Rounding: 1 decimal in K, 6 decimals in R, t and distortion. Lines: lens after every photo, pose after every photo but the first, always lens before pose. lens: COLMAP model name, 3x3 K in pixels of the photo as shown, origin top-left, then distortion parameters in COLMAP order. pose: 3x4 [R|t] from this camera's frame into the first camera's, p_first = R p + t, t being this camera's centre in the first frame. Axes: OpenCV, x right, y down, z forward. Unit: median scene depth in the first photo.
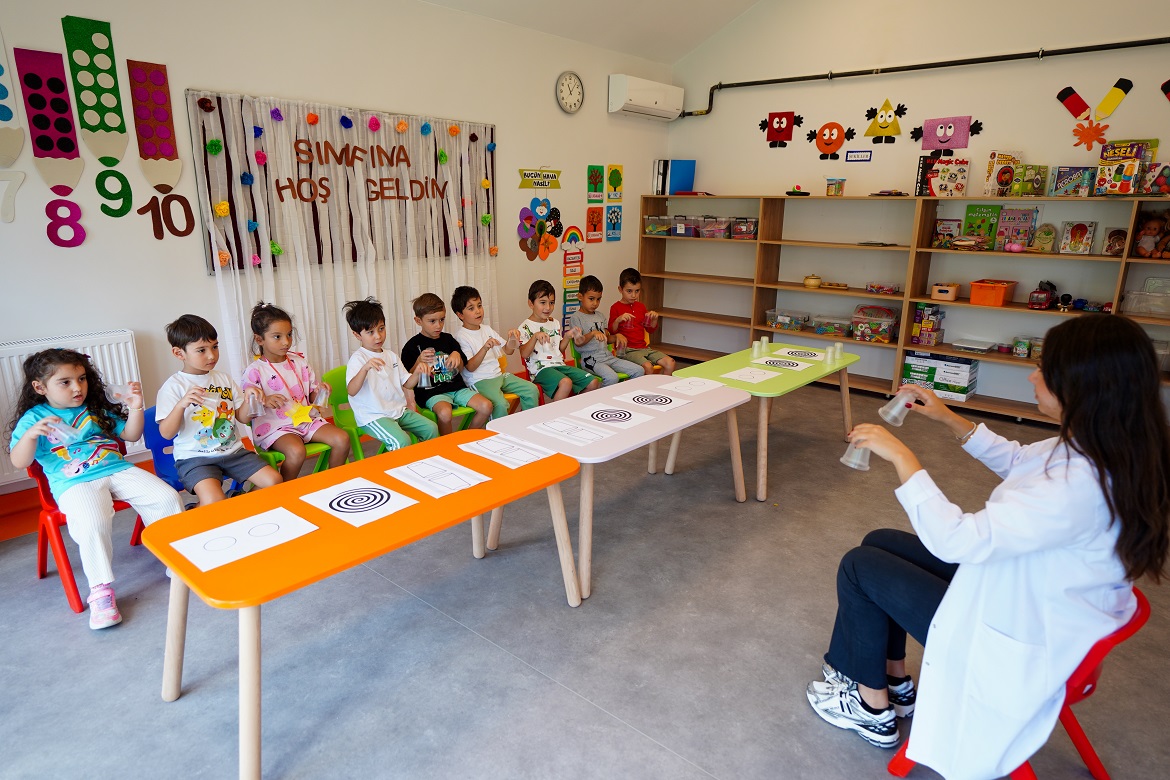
lens RADIAL K [[687.6, 0, 583.6], [0, 687.6, 391.1], [0, 0, 1]] dist [0.009701, 0.003541]
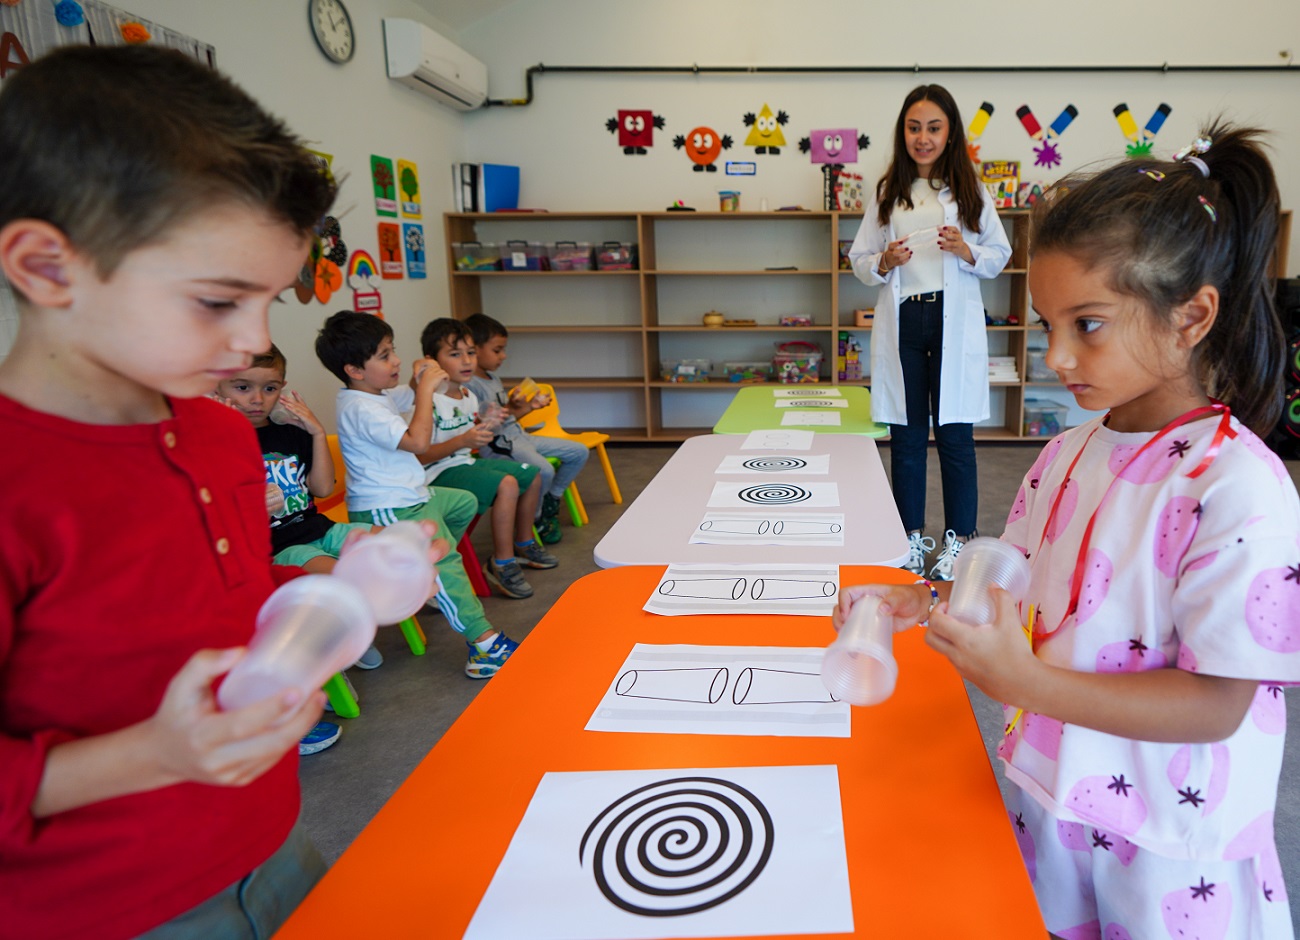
lens RADIAL K [[725.3, 0, 650.1], [0, 725.3, 469.0], [0, 0, 1]] dist [-0.008821, 0.001651]
pose [[0.762746, -0.144526, 0.630341, -0.274720], [0.184039, 0.982915, 0.002667, -0.003441], [-0.619958, 0.113973, 0.776314, 0.397056]]
